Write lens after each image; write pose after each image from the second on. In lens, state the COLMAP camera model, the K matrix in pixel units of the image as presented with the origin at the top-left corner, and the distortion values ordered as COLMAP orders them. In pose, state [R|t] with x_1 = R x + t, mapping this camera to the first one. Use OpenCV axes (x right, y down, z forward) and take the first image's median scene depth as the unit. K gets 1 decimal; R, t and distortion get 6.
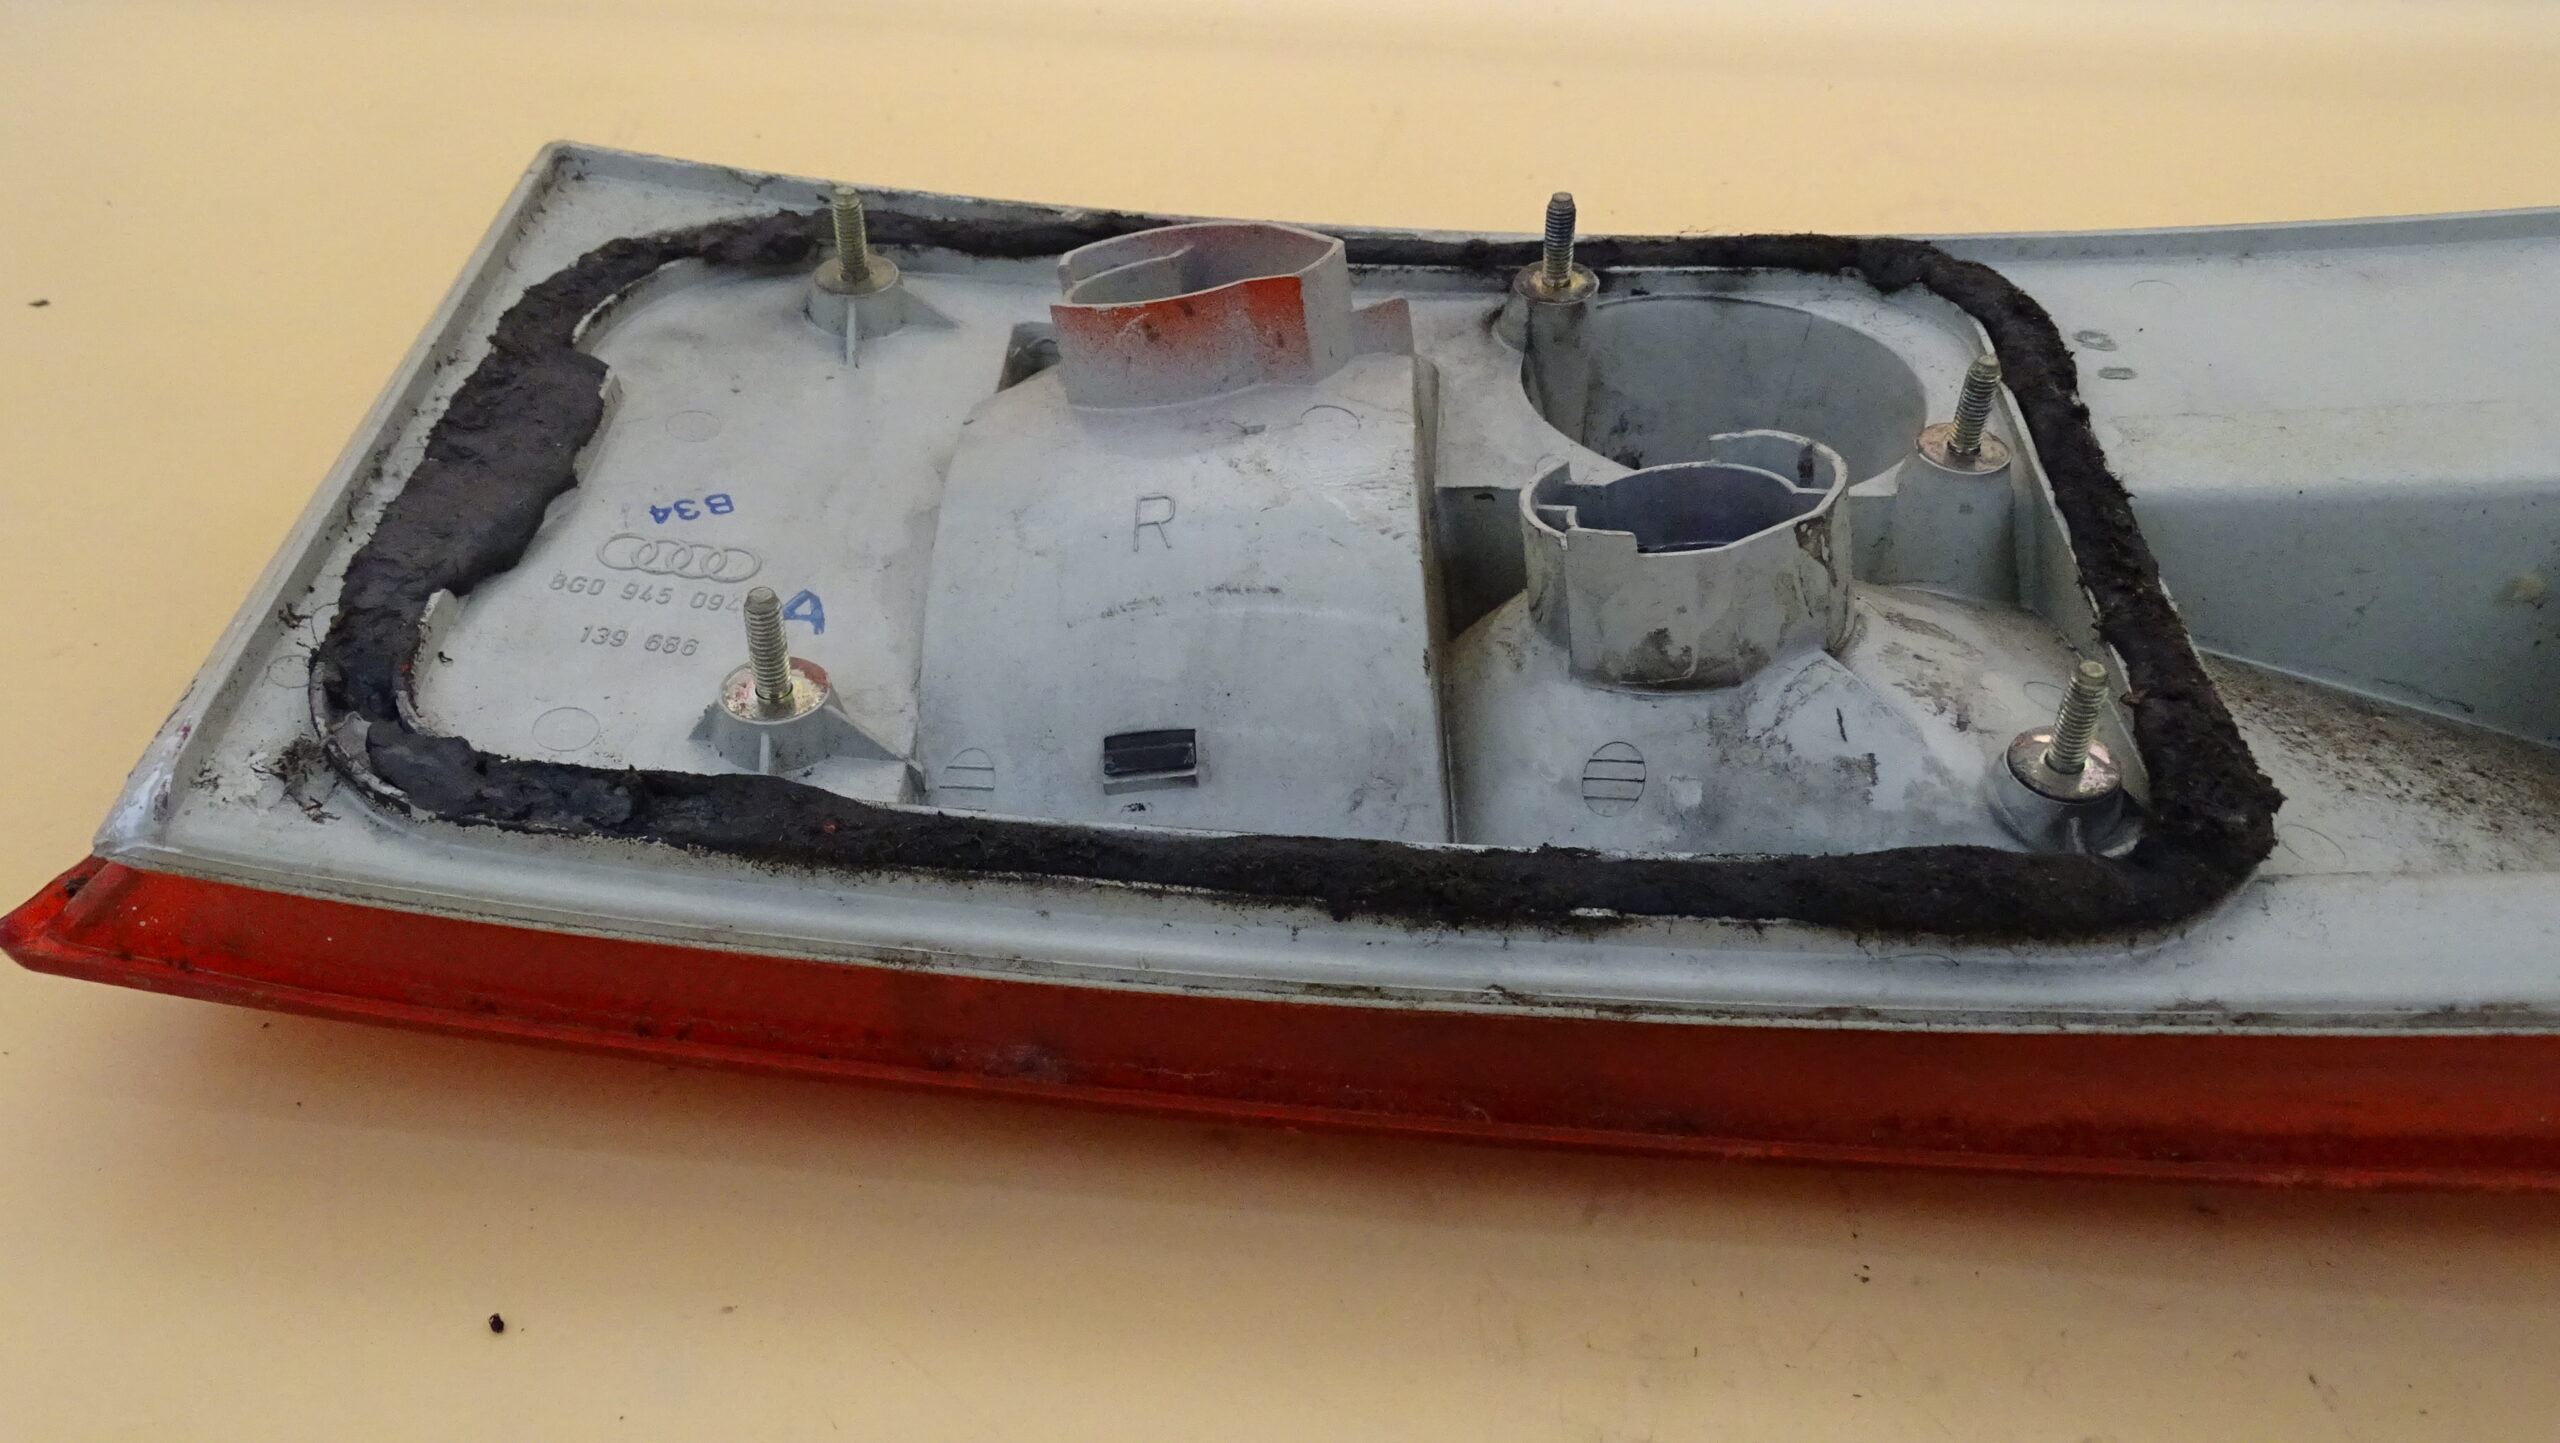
lens RADIAL K [[2200.8, 0, 1278.2], [0, 2200.8, 720.7], [0, 0, 1]] dist [-0.007651, -0.003098]
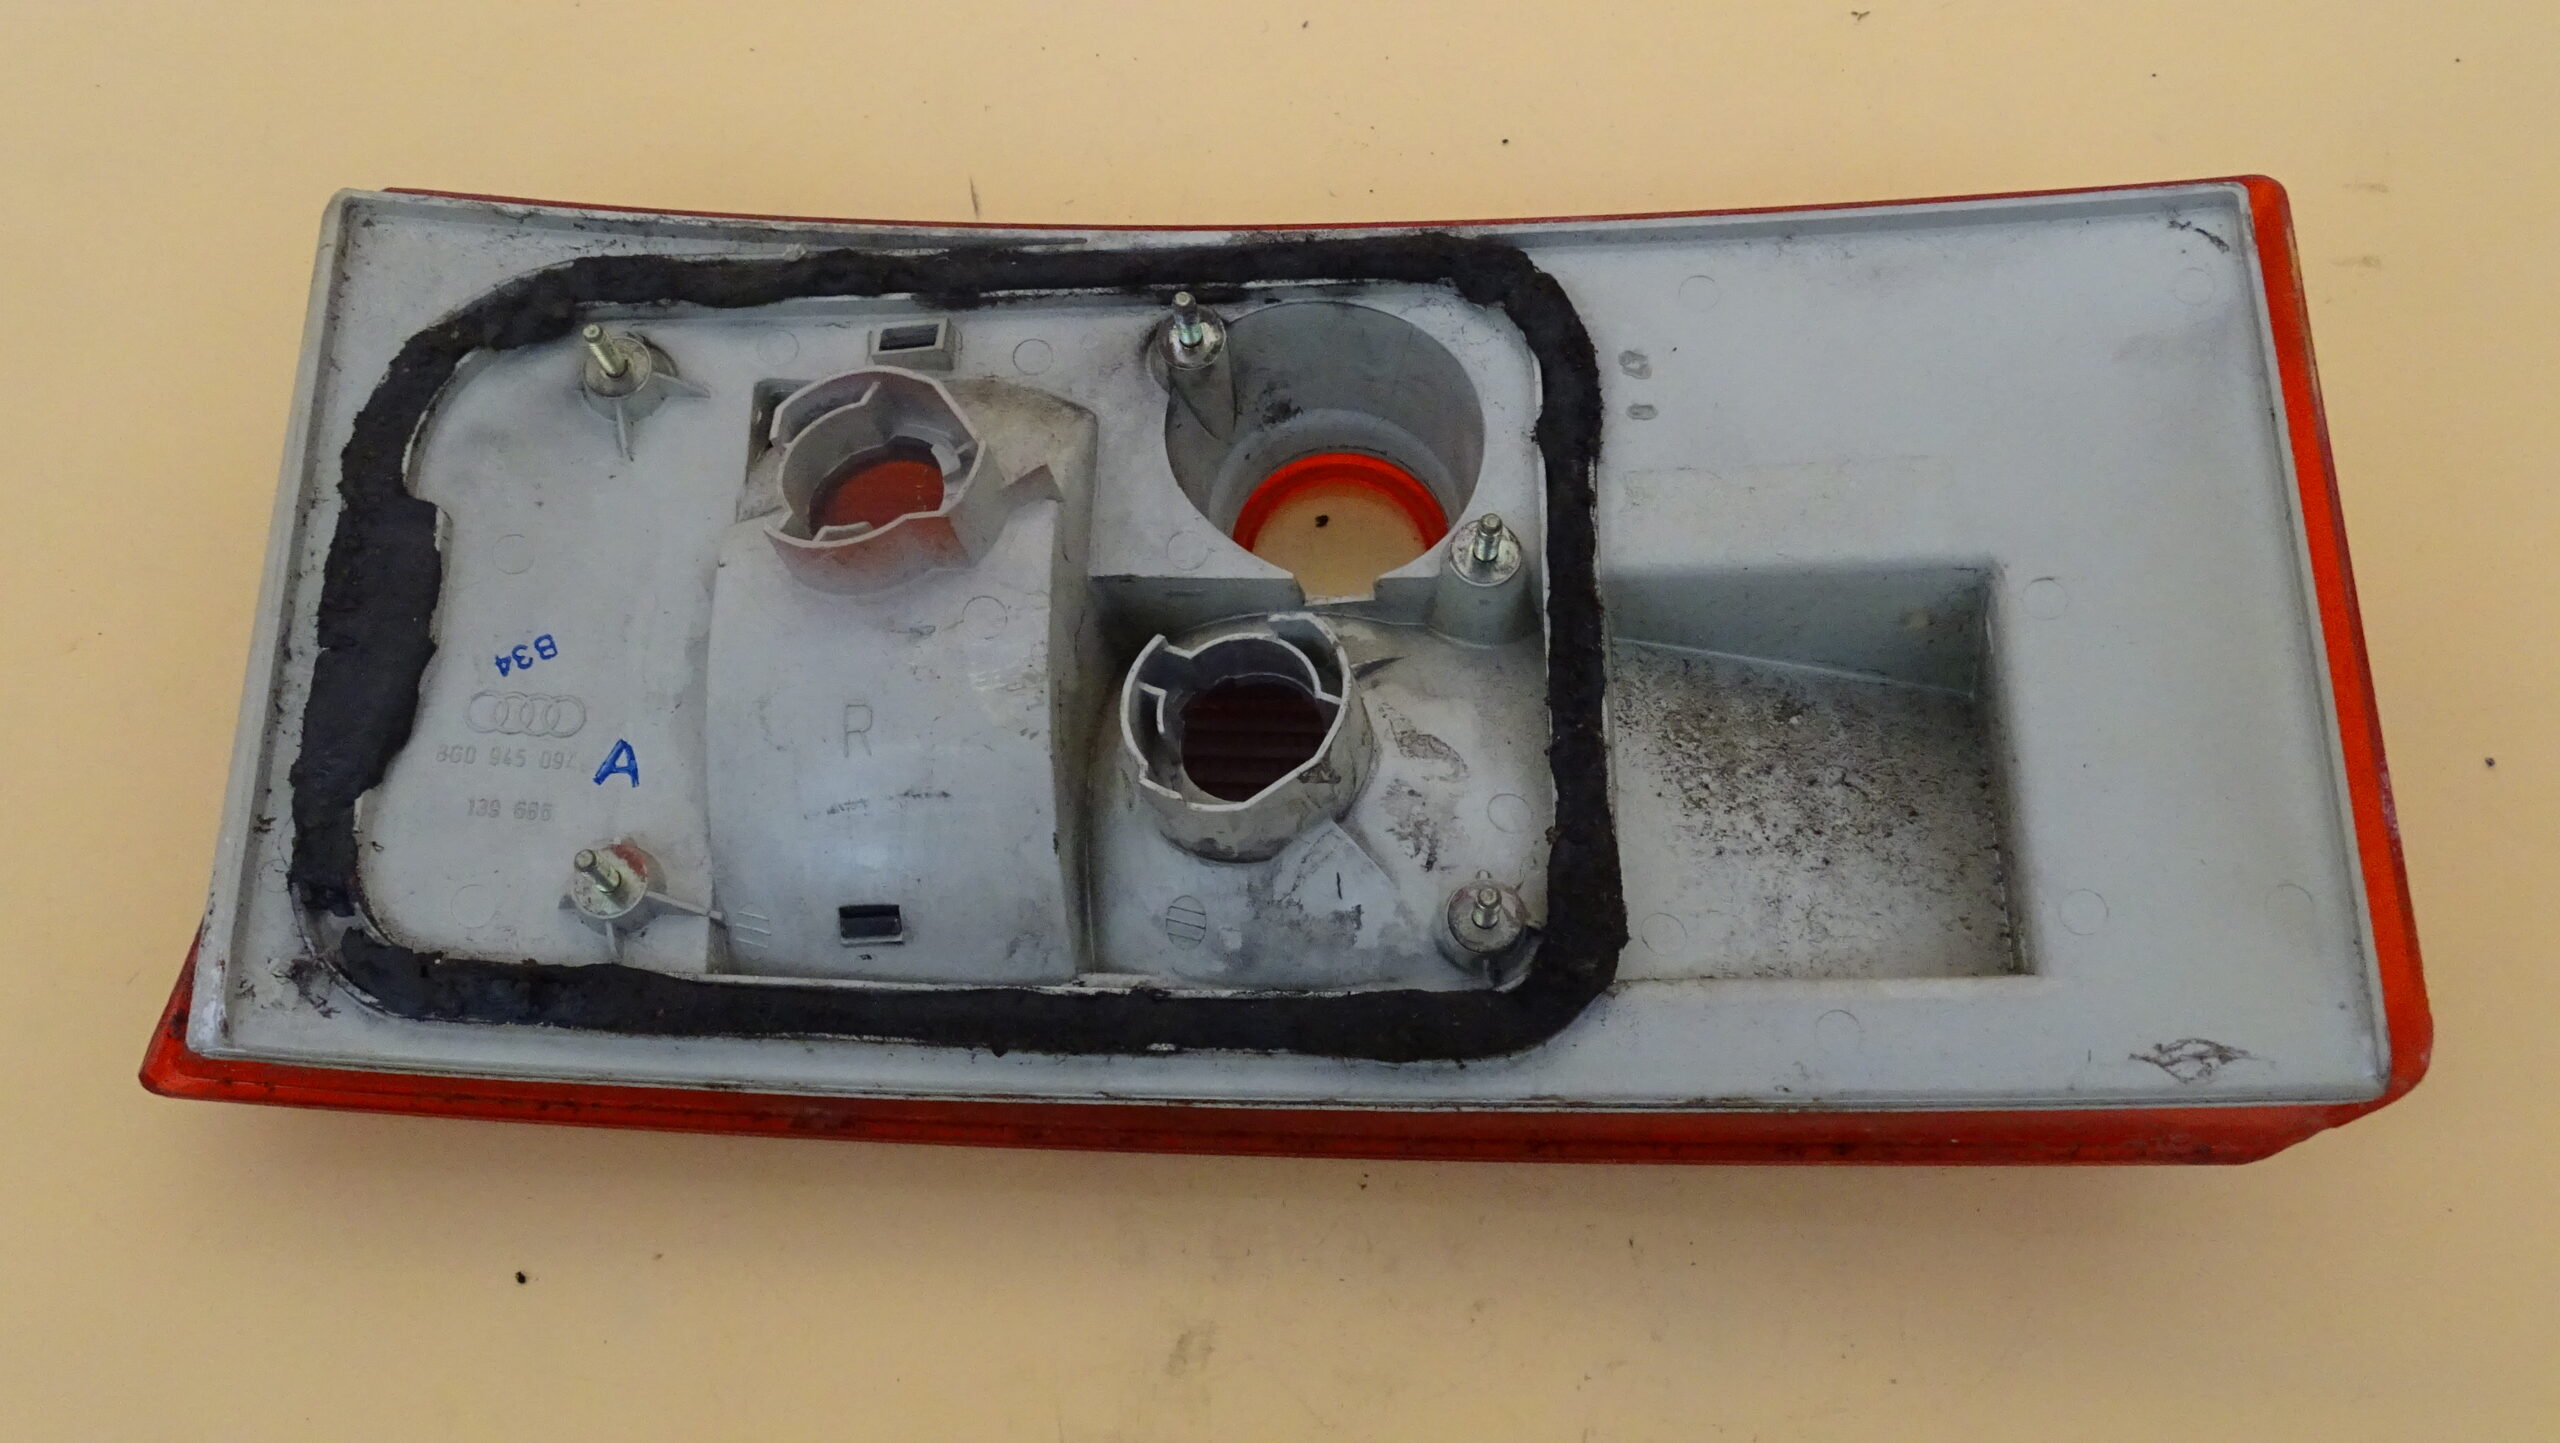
lens RADIAL K [[2200.8, 0, 1289.4], [0, 2200.8, 723.0], [0, 0, 1]] dist [-0.007651, -0.003098]
pose [[0.998383, -0.049290, -0.028320, 0.259682], [0.056842, 0.859022, 0.508773, -0.801145], [-0.000750, -0.509560, 0.860435, -0.188951]]
